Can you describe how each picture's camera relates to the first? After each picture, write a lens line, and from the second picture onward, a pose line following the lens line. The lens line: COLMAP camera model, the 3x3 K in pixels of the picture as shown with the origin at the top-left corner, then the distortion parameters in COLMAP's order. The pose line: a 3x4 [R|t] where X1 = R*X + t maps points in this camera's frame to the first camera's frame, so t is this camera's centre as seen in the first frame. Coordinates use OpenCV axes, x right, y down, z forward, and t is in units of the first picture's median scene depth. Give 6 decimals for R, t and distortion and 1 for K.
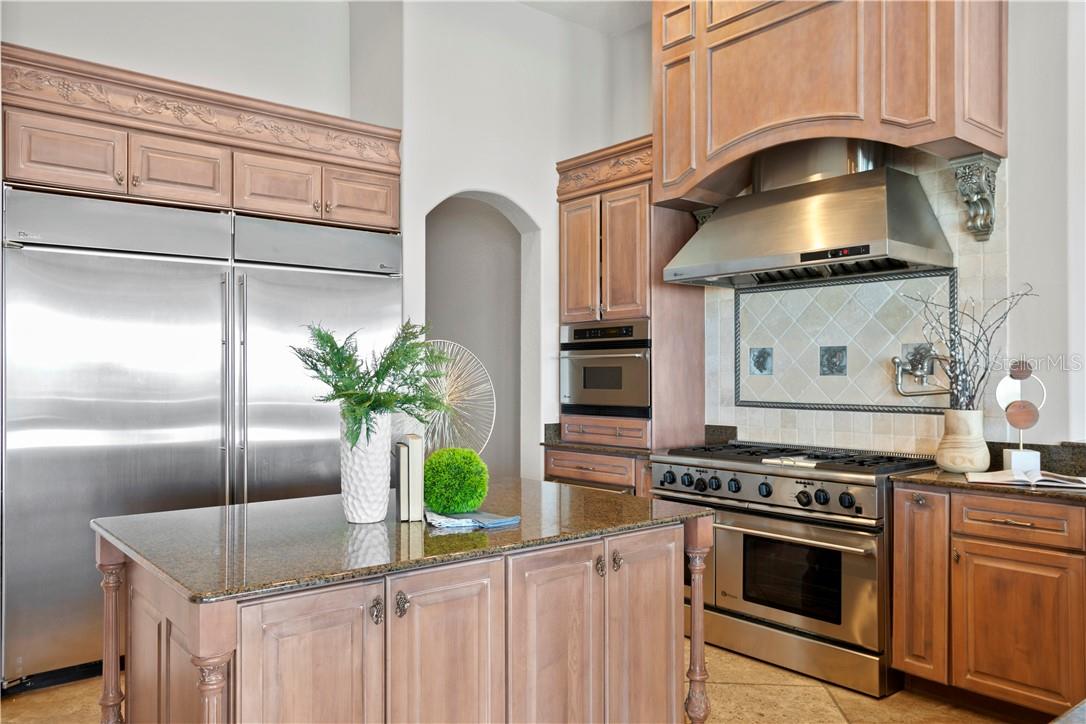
lens RADIAL K [[817.3, 0, 542.5], [0, 817.3, 364.2], [0, 0, 1]] dist [0.013850, 0.005768]
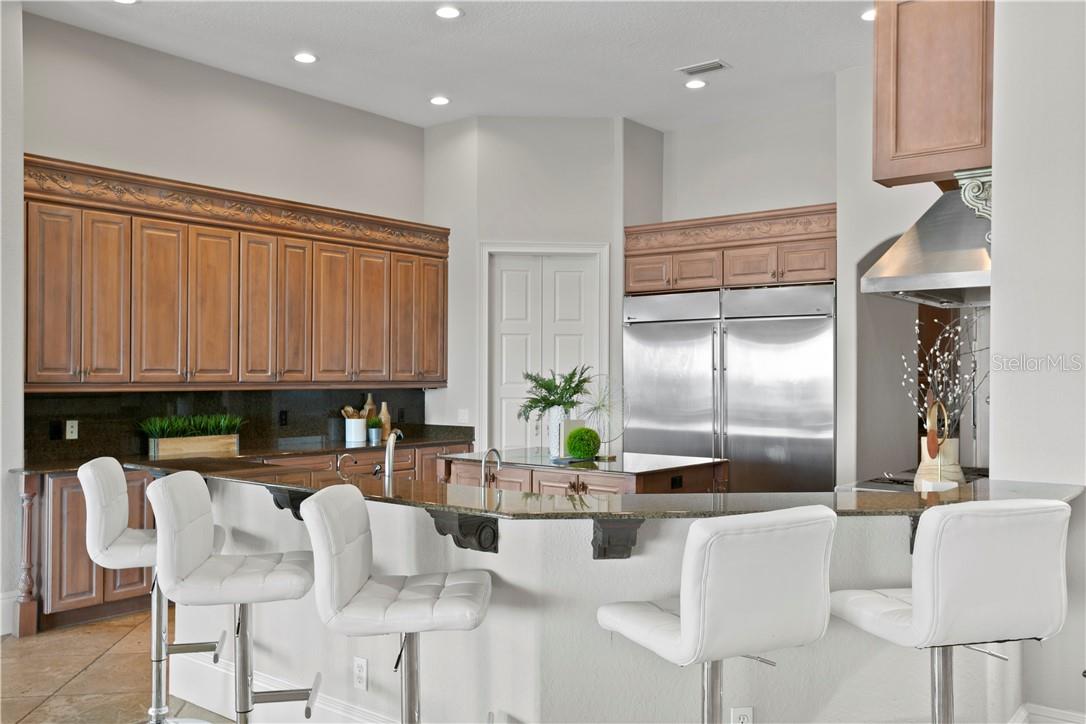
lens RADIAL K [[938.2, 0, 535.4], [0, 938.2, 370.1], [0, 0, 1]] dist [0.001617, 0.035620]
pose [[0.199122, -0.009766, -0.979926, 1.269455], [0.002400, 0.999952, -0.009478, -0.007522], [0.979972, -0.000464, 0.199136, 0.249257]]
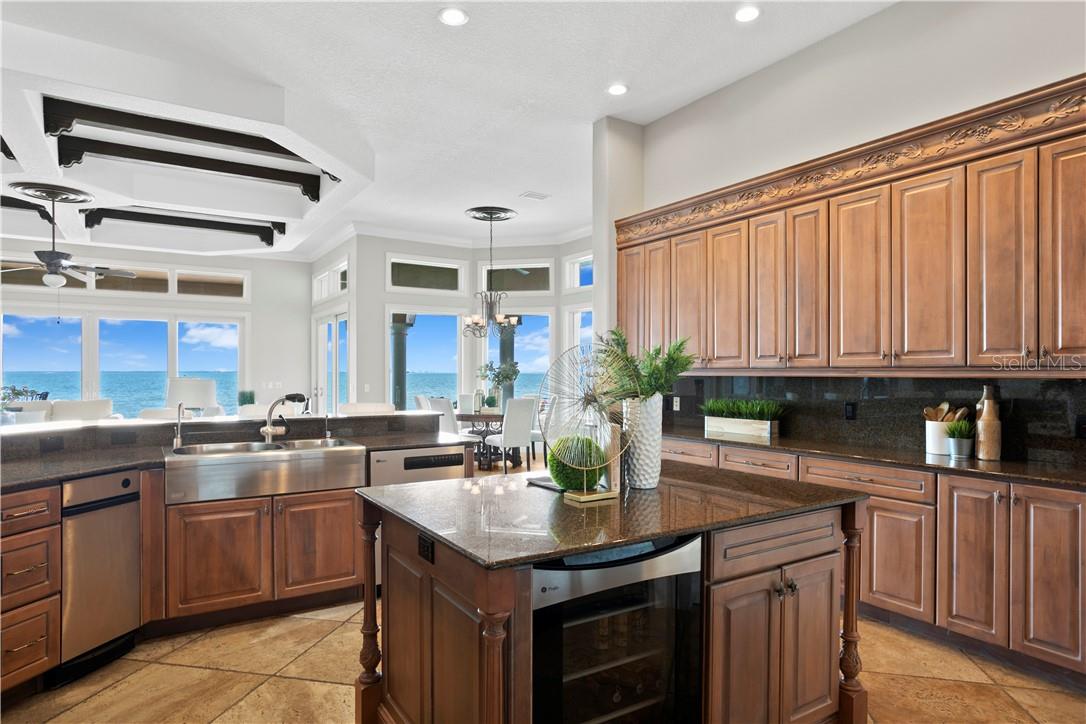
lens RADIAL K [[623.7, 0, 534.4], [0, 623.7, 361.5], [0, 0, 1]] dist [-0.003855, 0.000716]
pose [[-0.992565, -0.005822, 0.121580, -0.087767], [-0.008458, 0.999740, -0.021179, 0.009955], [-0.121425, -0.022049, -0.992356, 1.132294]]
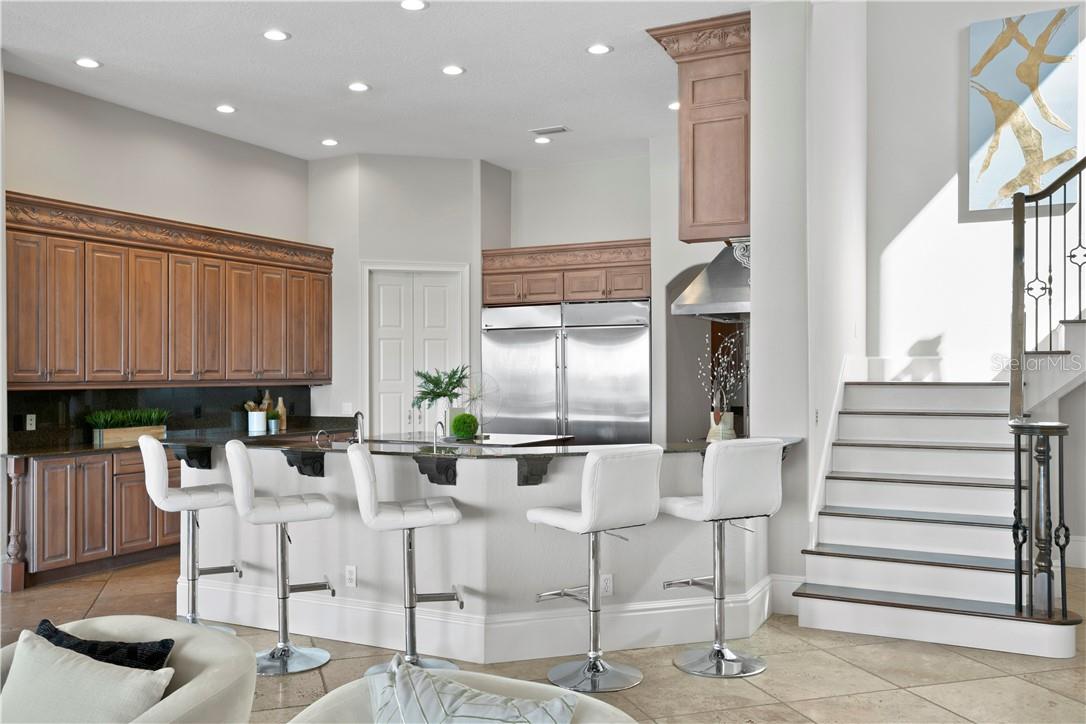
lens RADIAL K [[967.0, 0, 540.3], [0, 967.0, 366.8], [0, 0, 1]] dist [0.001895, 0.036462]
pose [[0.396196, -0.012682, -0.918078, 1.663703], [0.010362, 0.999903, -0.009341, -0.005638], [0.918107, -0.005813, 0.396289, 0.001242]]
